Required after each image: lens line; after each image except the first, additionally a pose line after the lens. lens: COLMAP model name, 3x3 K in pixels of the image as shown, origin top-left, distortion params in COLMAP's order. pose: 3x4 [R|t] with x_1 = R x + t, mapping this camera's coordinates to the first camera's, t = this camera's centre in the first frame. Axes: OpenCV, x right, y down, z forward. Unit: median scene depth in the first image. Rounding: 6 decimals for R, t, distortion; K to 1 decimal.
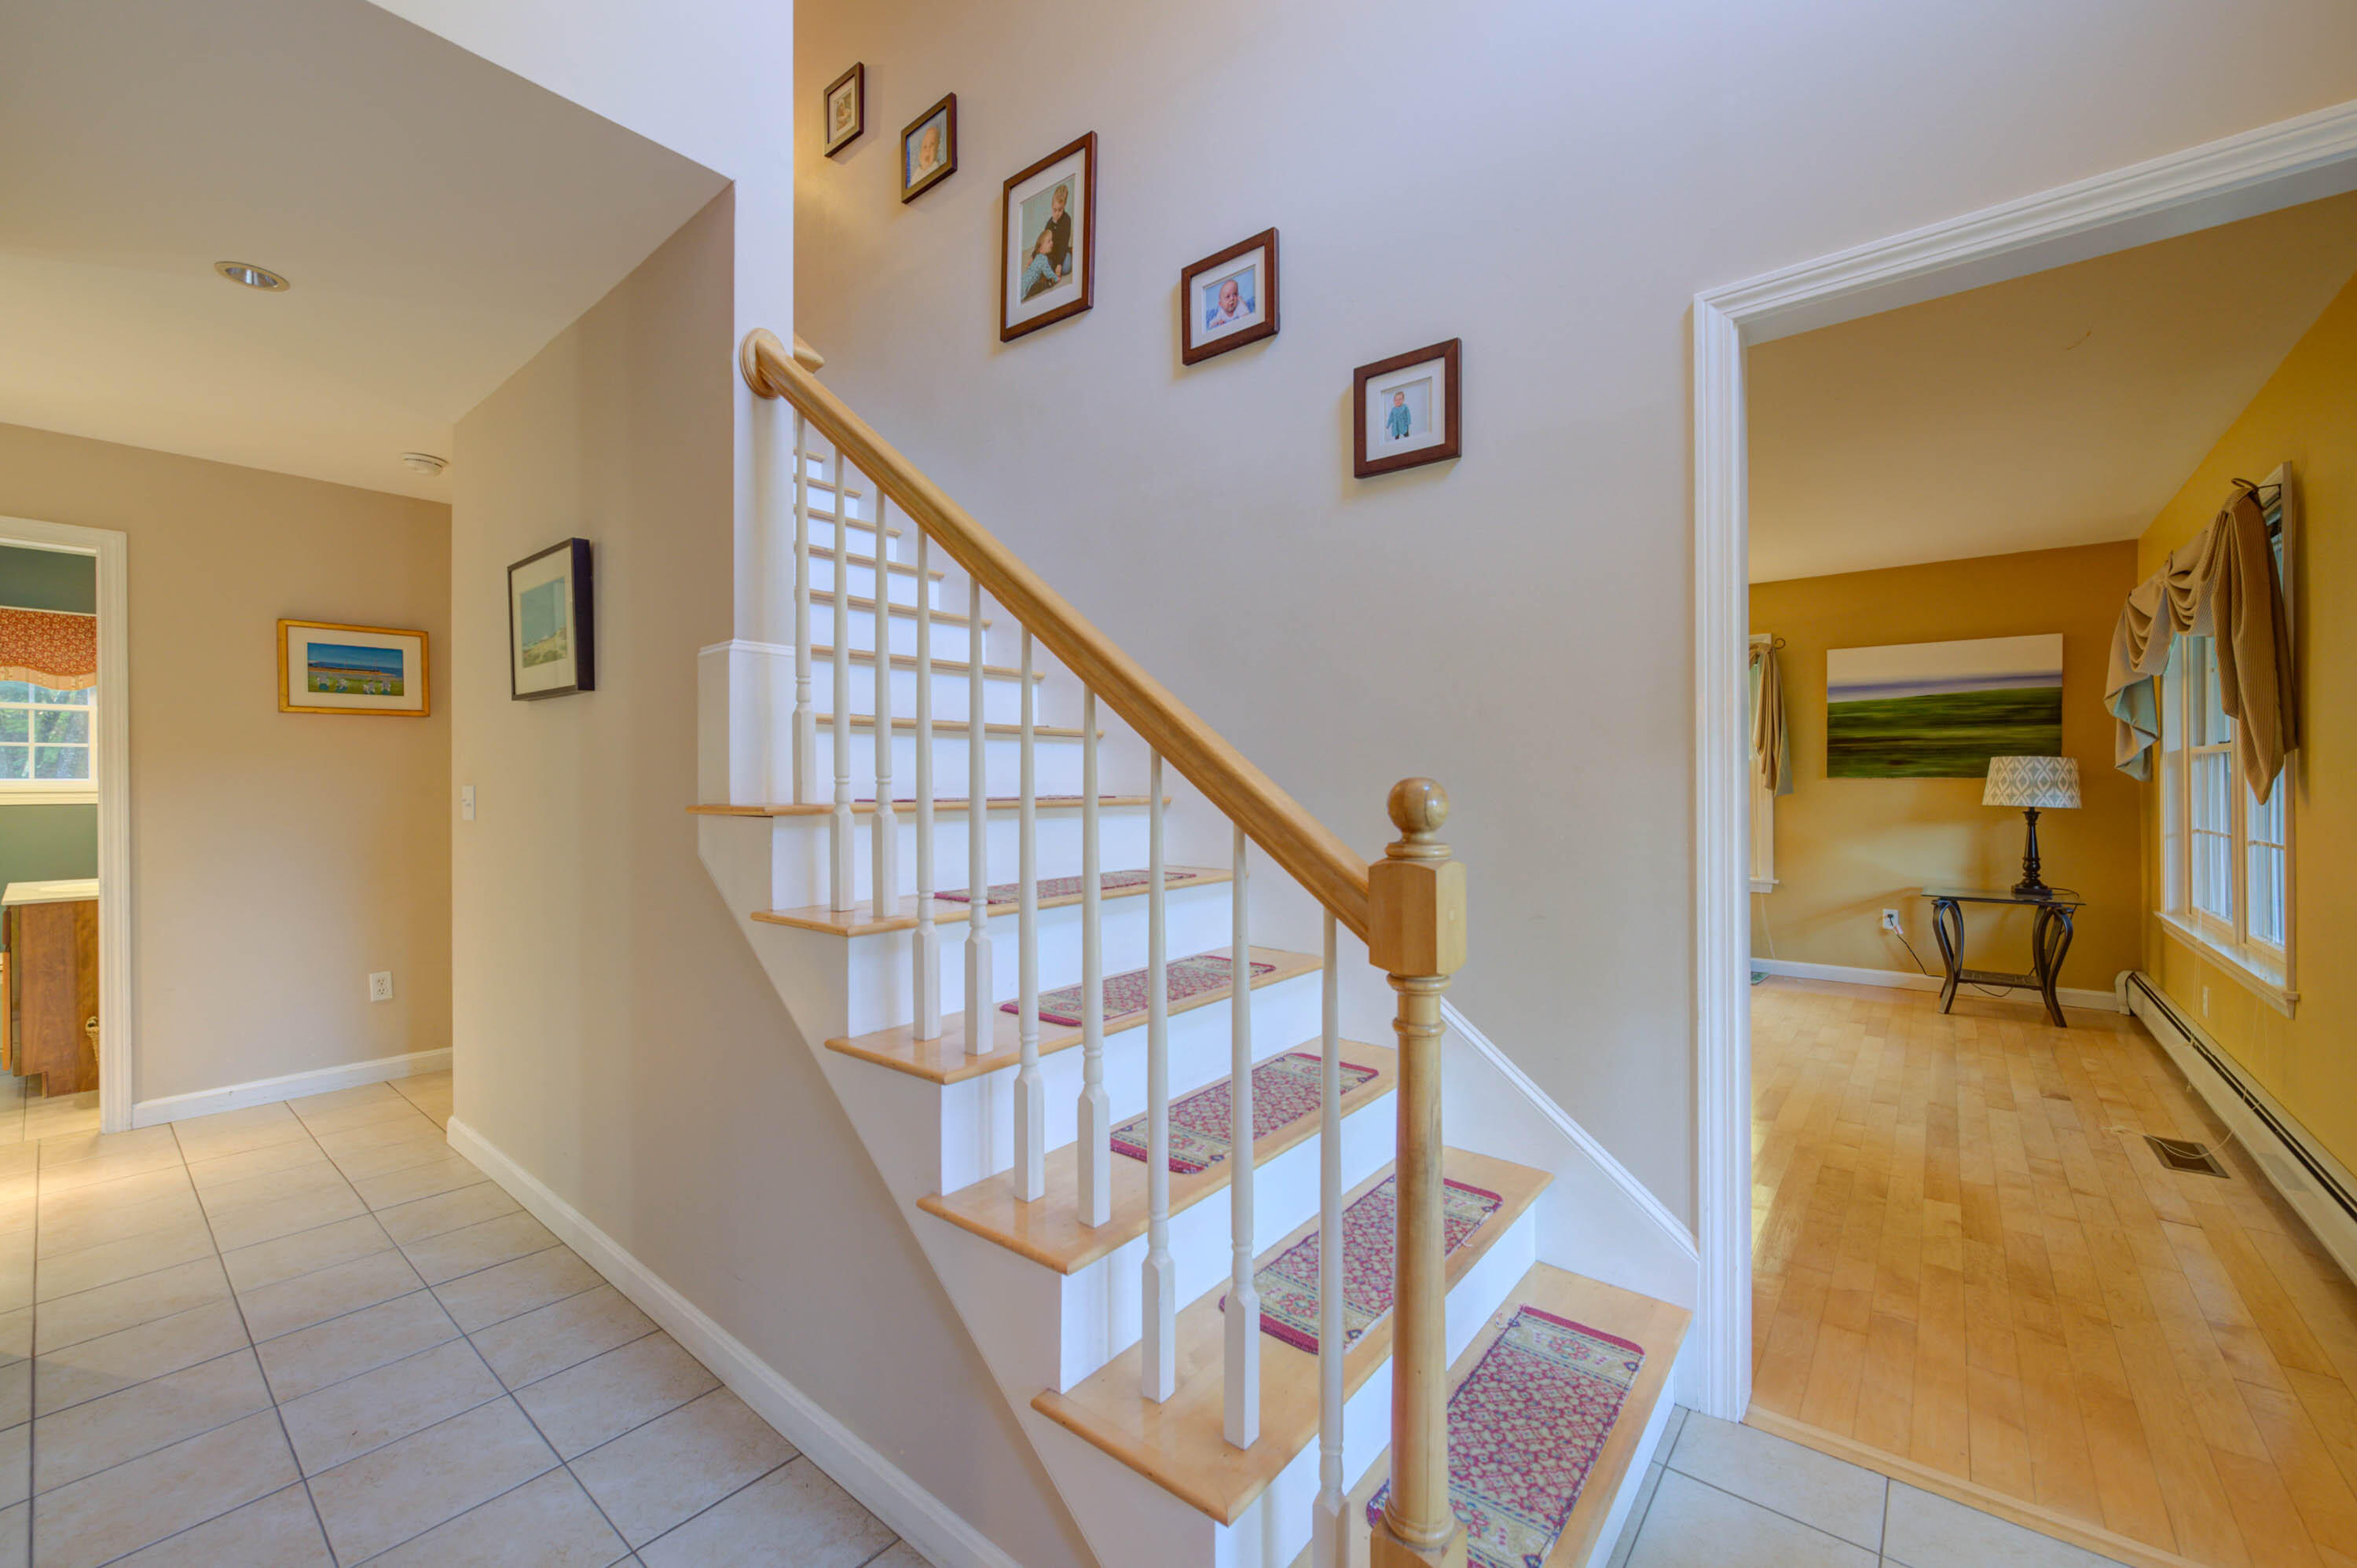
lens RADIAL K [[930.2, 0, 1174.5], [0, 930.2, 785.0], [0, 0, 1]] dist [0.000975, -0.004029]
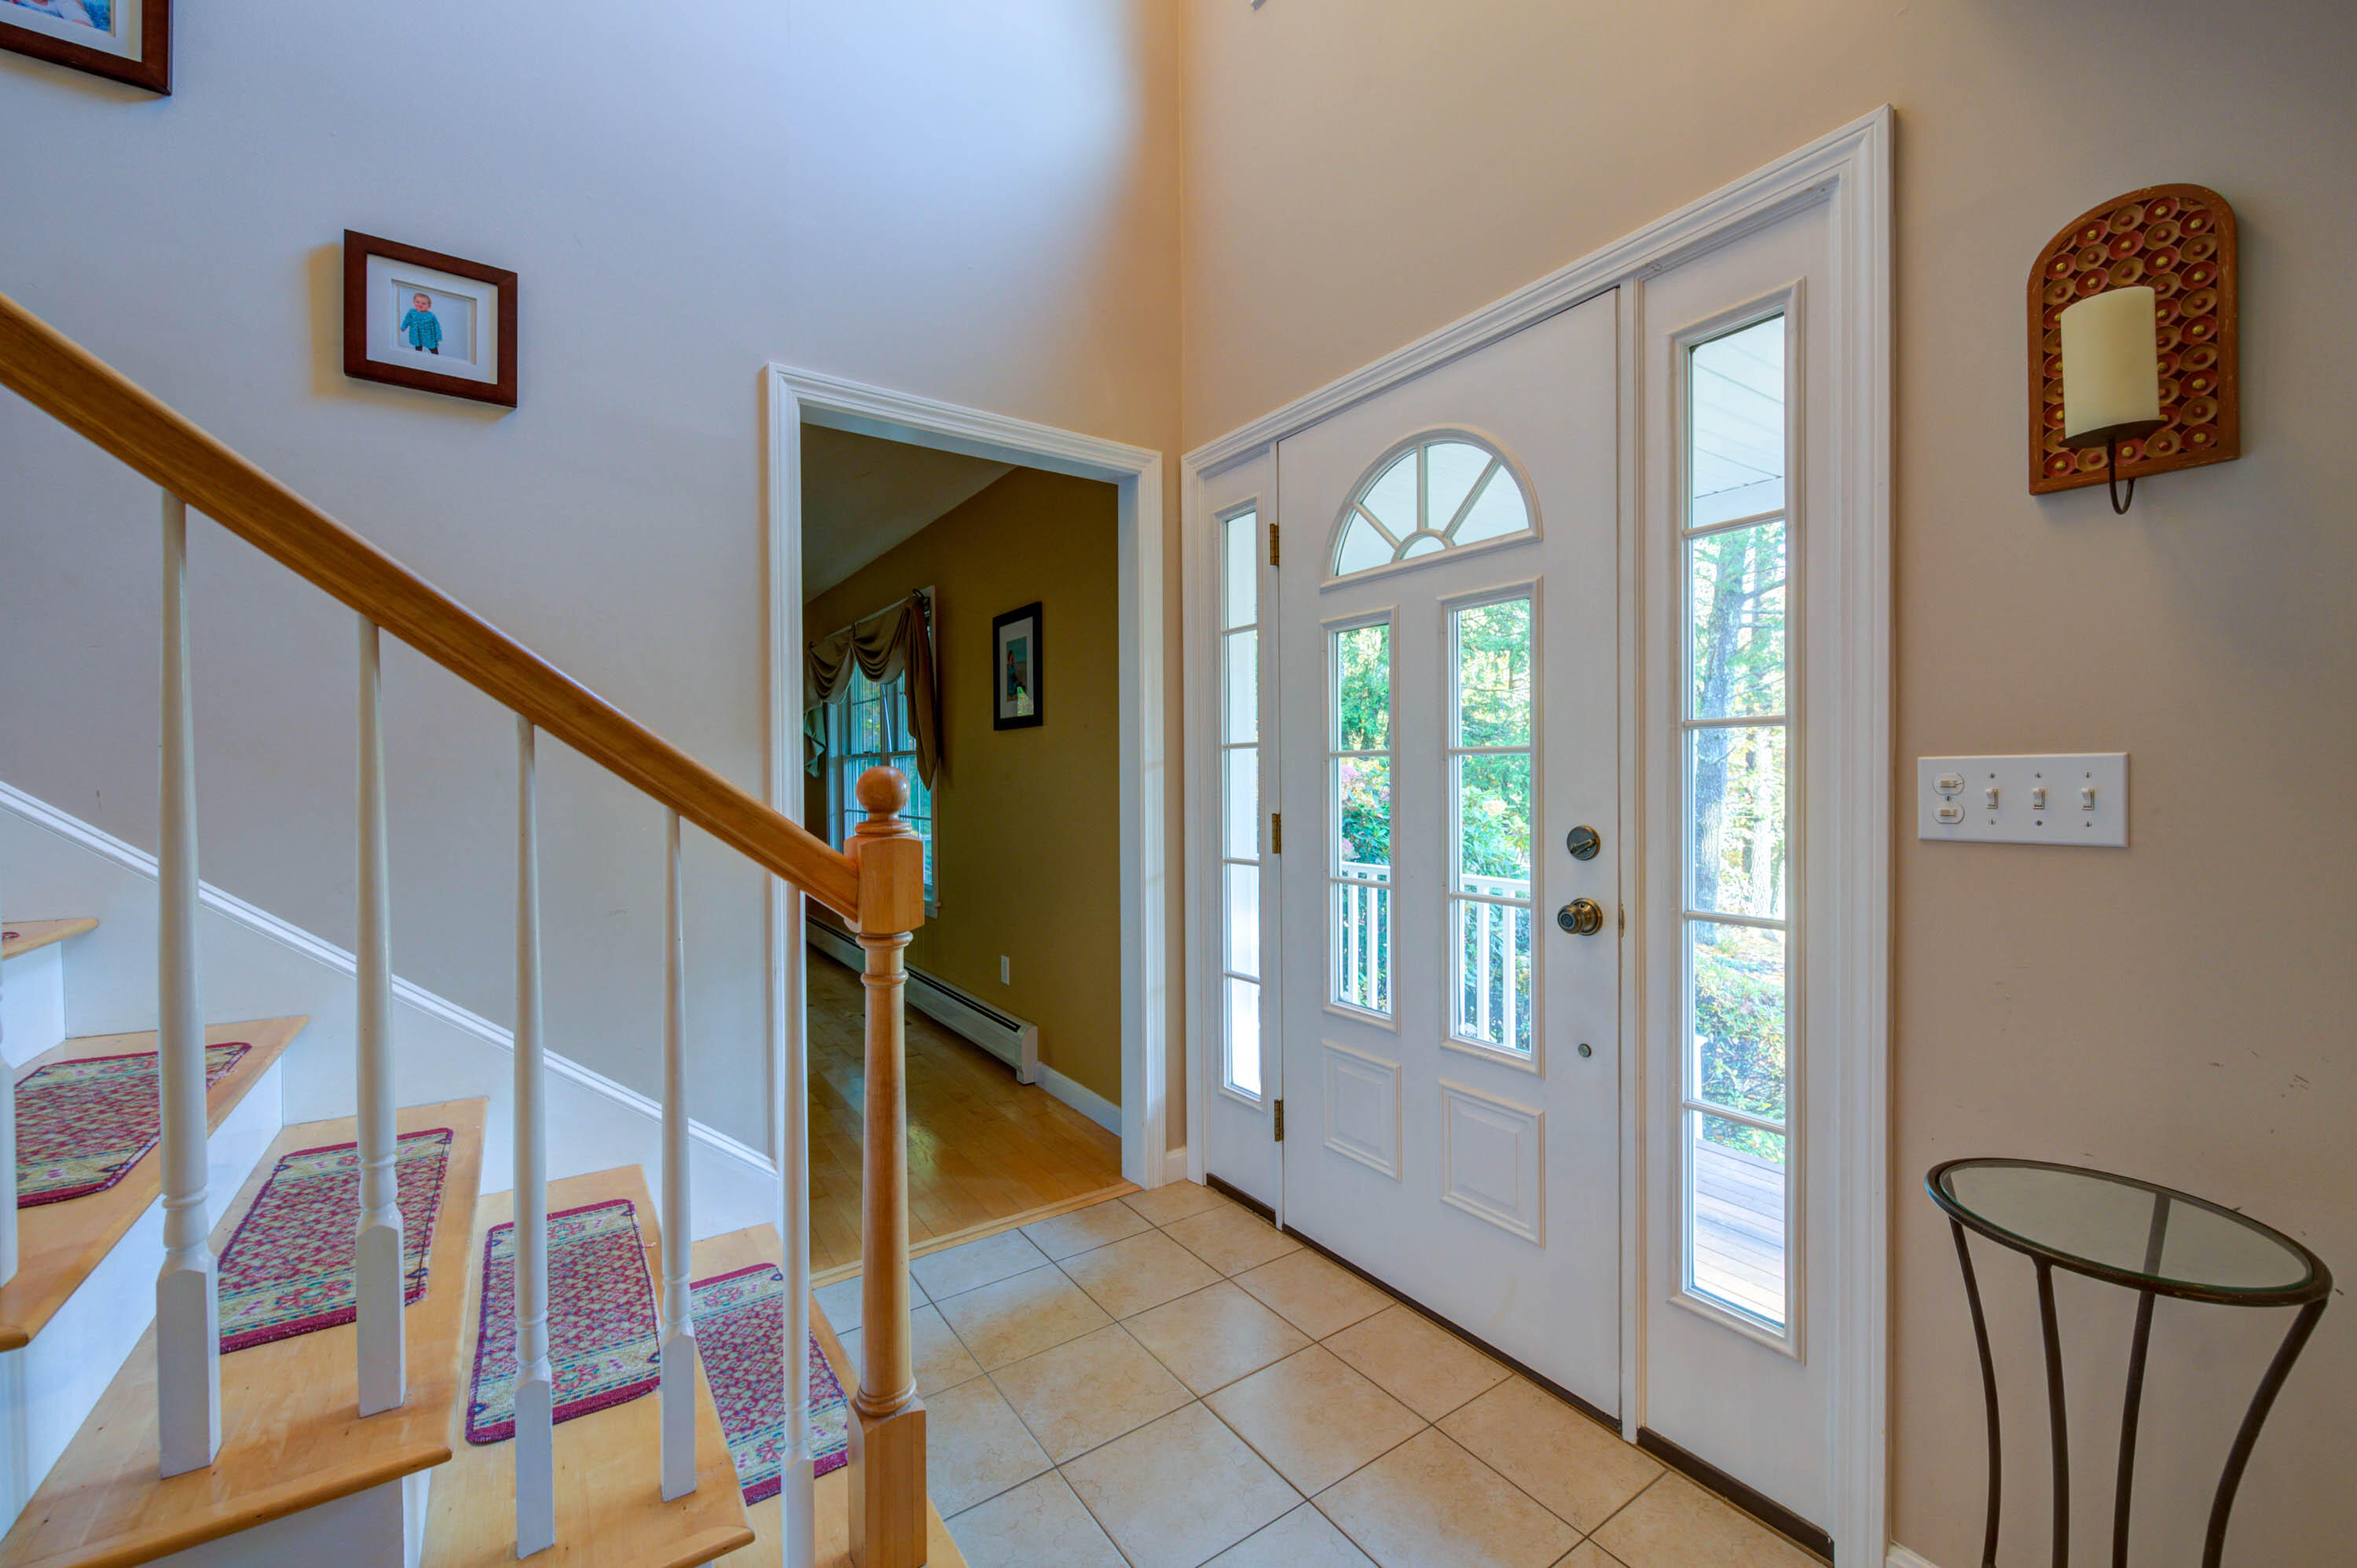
lens RADIAL K [[930.2, 0, 1174.5], [0, 930.2, 785.0], [0, 0, 1]] dist [0.000975, -0.004029]
pose [[0.276533, -0.006923, 0.960979, -0.306528], [0.004058, 0.999974, 0.006037, 0.002911], [-0.960996, 0.002230, 0.276554, 0.126767]]
